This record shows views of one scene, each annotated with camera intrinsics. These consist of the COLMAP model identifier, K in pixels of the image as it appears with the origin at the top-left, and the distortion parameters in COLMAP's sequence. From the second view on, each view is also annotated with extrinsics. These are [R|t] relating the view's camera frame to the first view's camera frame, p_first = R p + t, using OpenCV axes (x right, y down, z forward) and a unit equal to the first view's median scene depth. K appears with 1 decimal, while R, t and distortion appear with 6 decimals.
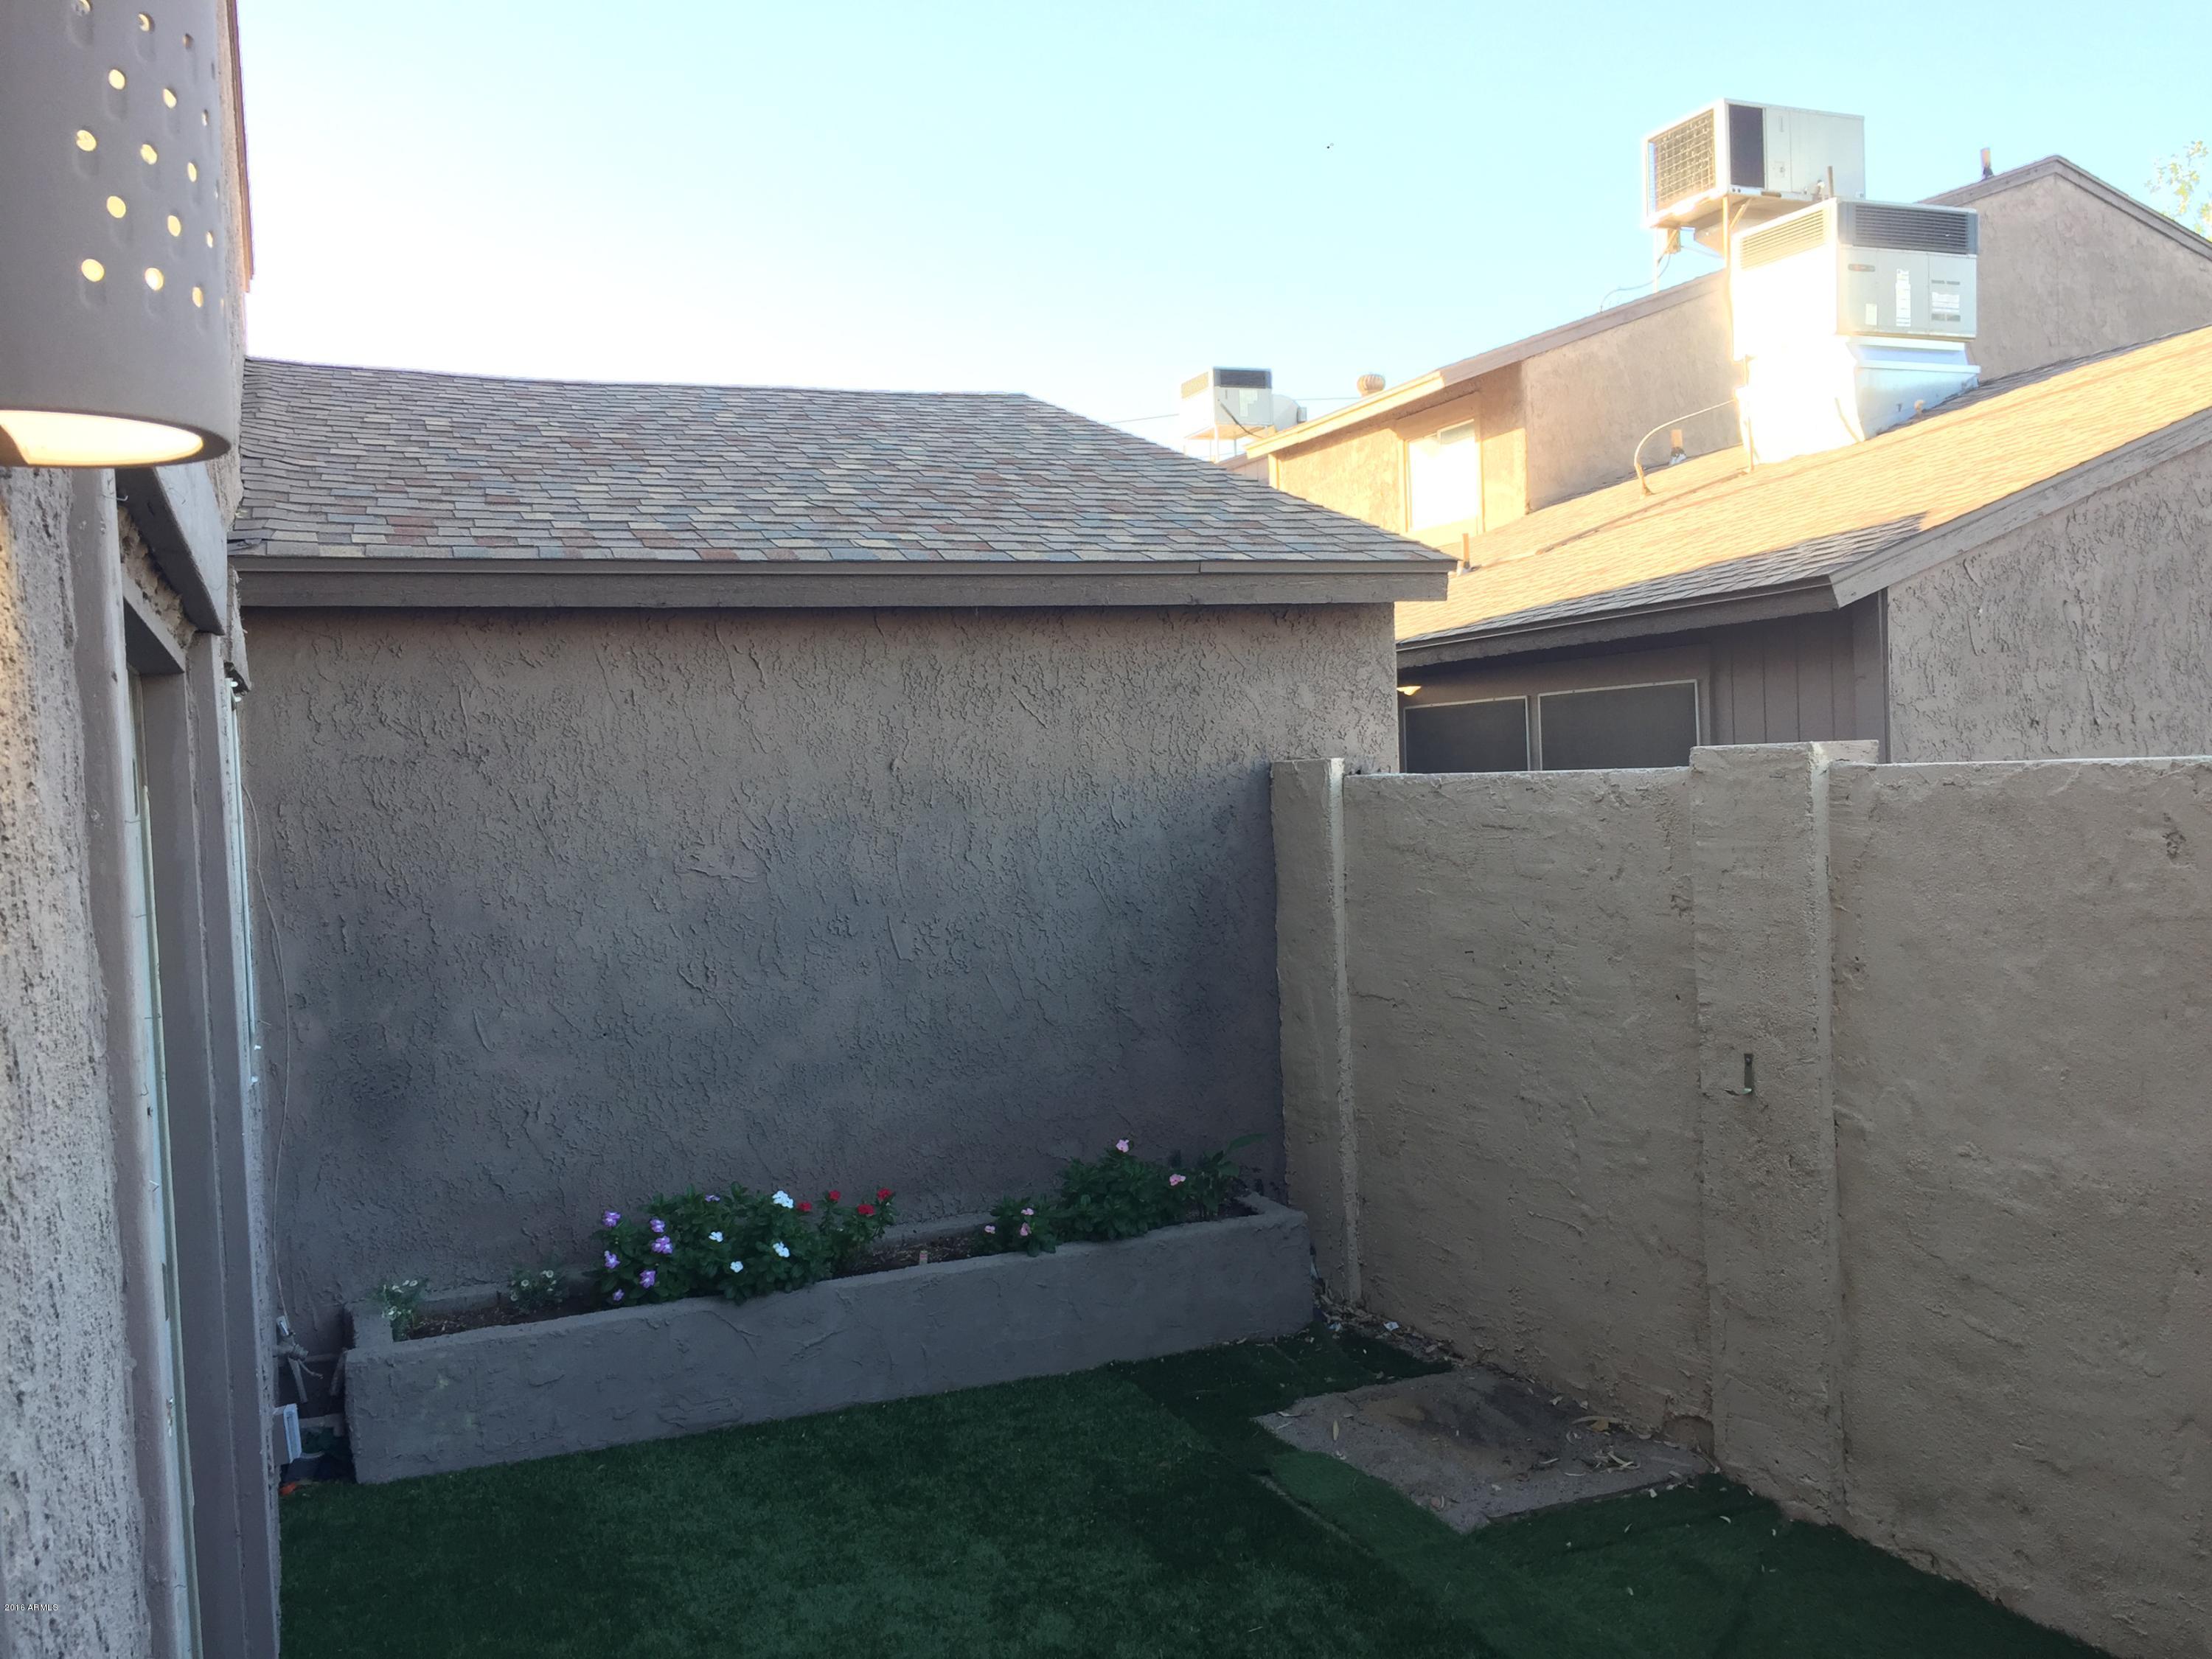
lens RADIAL K [[1887.3, 0, 1099.9], [0, 1887.3, 824.7], [0, 0, 1]] dist [0.078002, -0.101466]
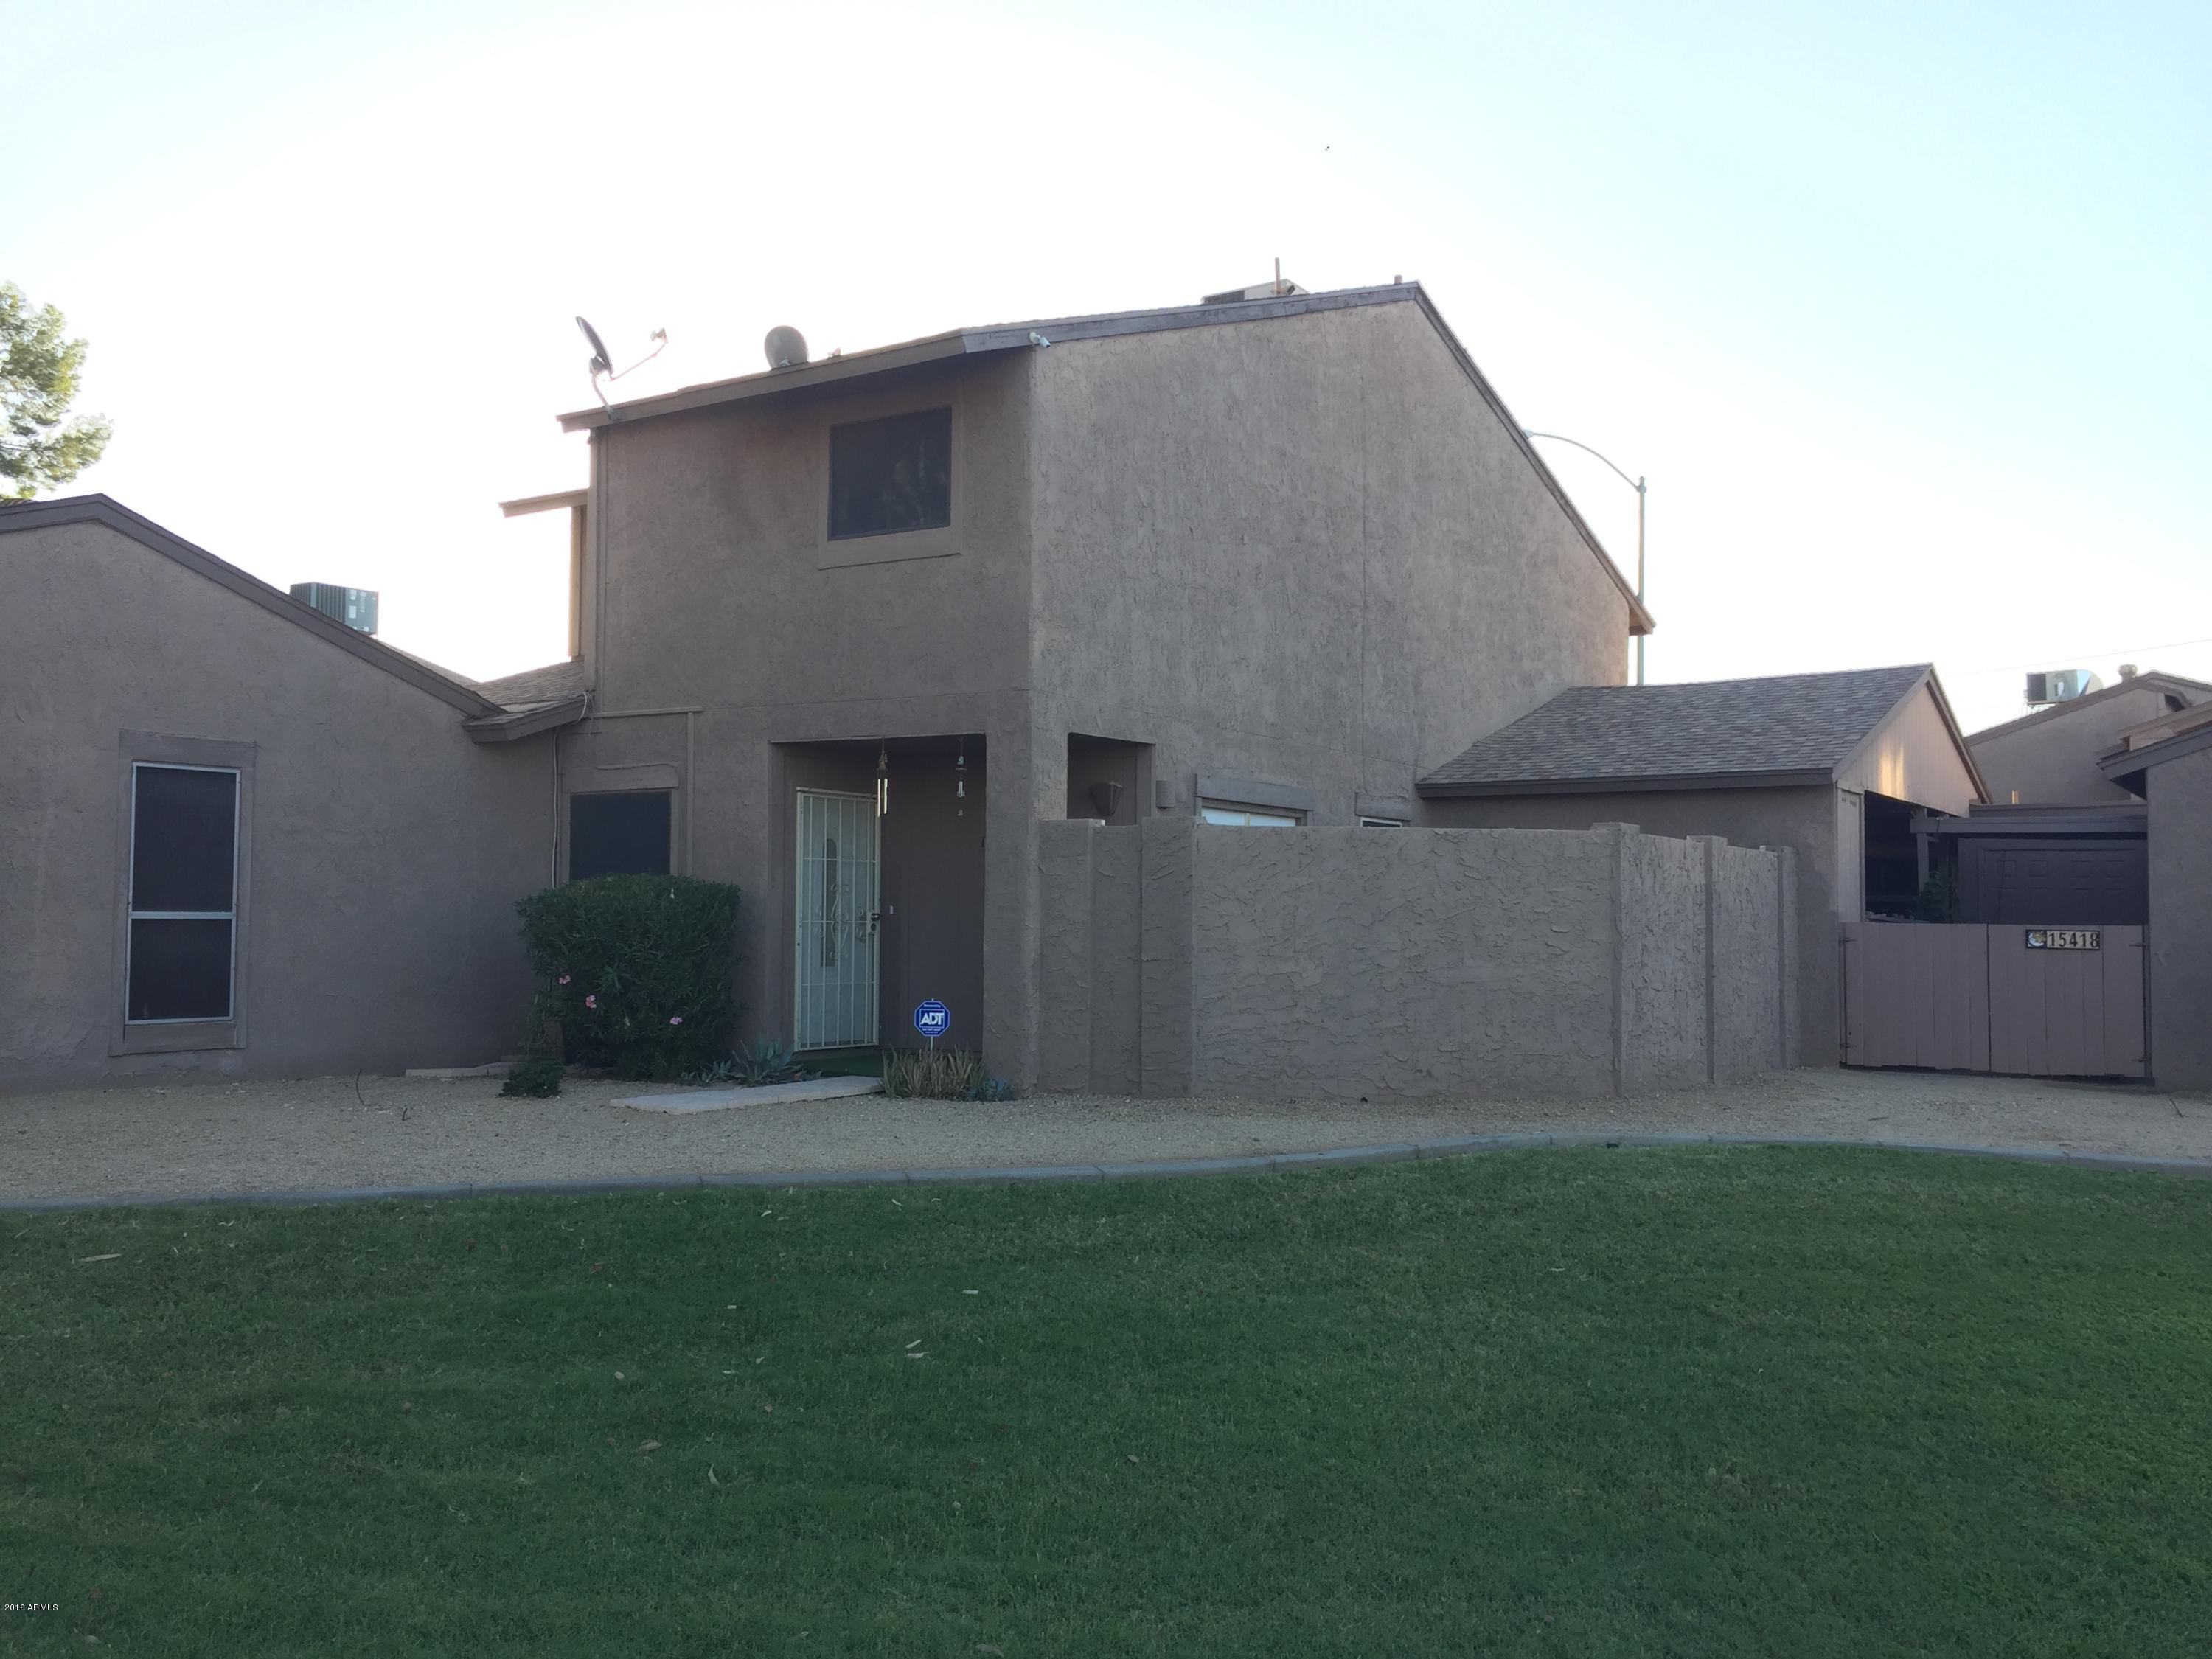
lens RADIAL K [[1887.3, 0, 1106.1], [0, 1887.3, 839.5], [0, 0, 1]] dist [0.078002, -0.101466]
pose [[0.548522, 0.010366, -0.836072, 2.185276], [-0.059105, 0.997902, -0.026405, 0.094127], [0.834044, 0.063900, 0.547985, -1.432447]]
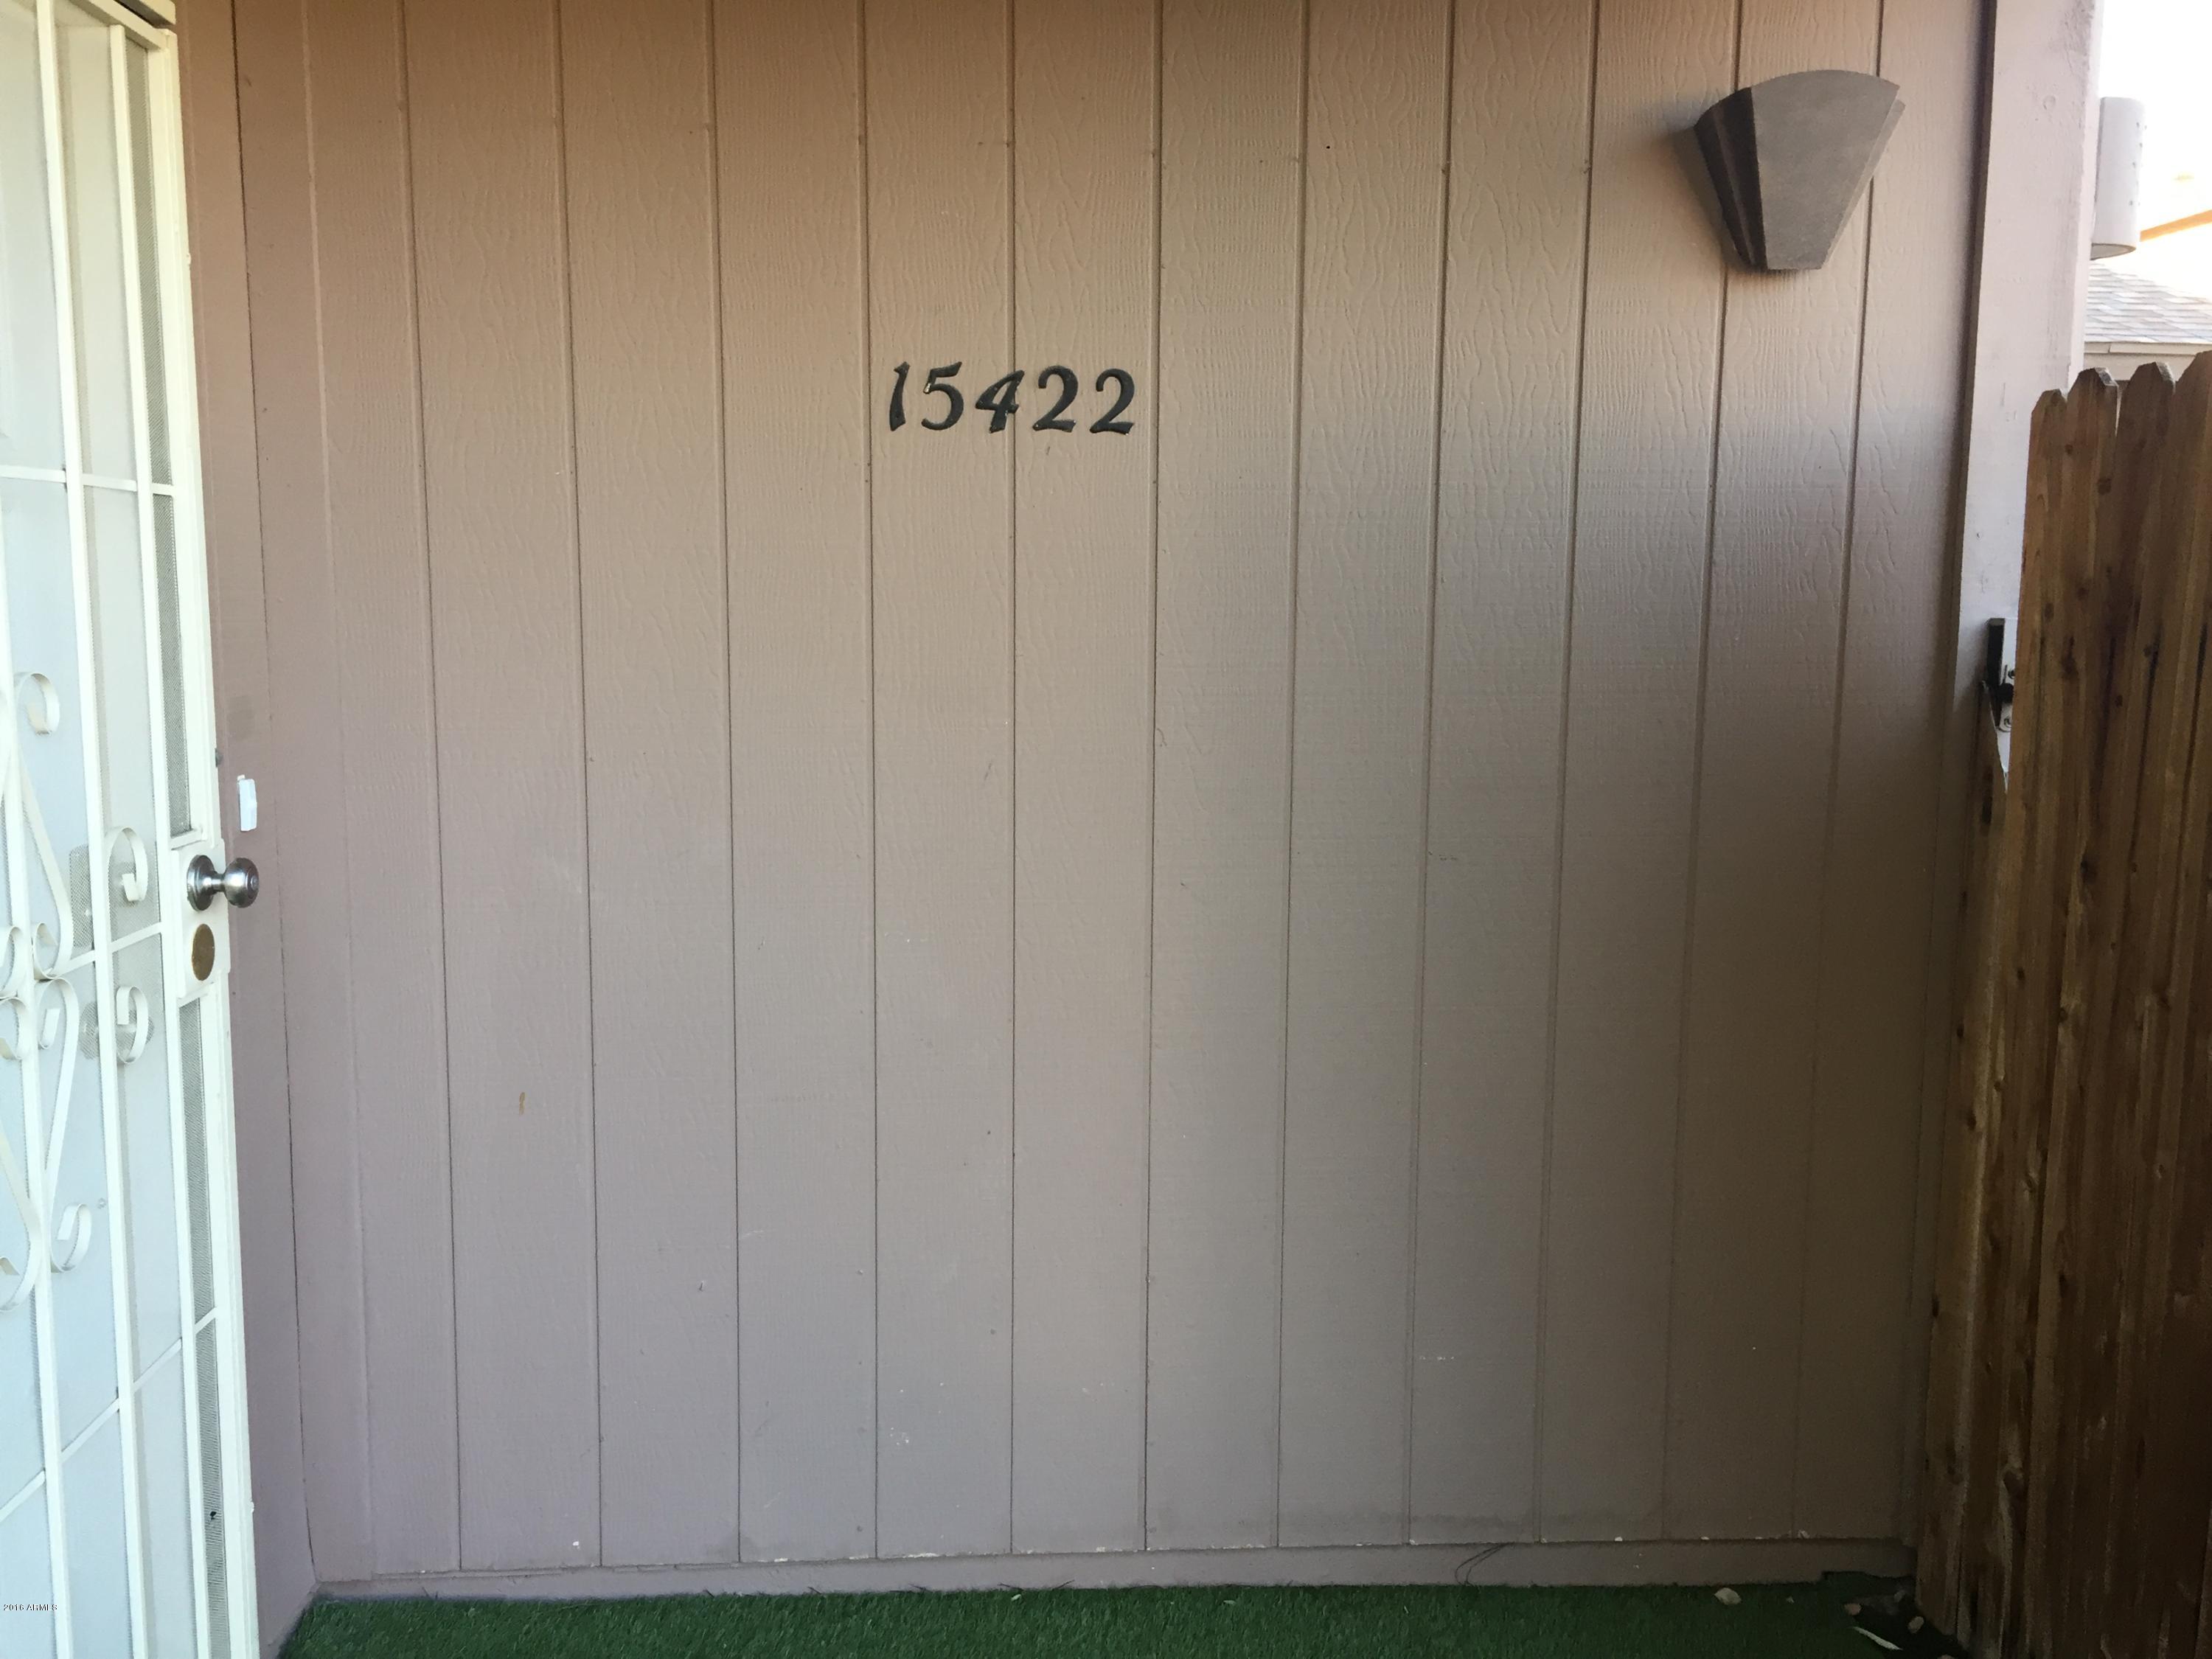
lens RADIAL K [[1887.3, 0, 1120.8], [0, 1887.3, 836.5], [0, 0, 1]] dist [0.078002, -0.101466]
pose [[0.948834, 0.092952, -0.301784, -0.164368], [-0.063030, 0.992212, 0.107438, 0.089170], [0.309420, -0.082919, 0.947303, -0.446563]]
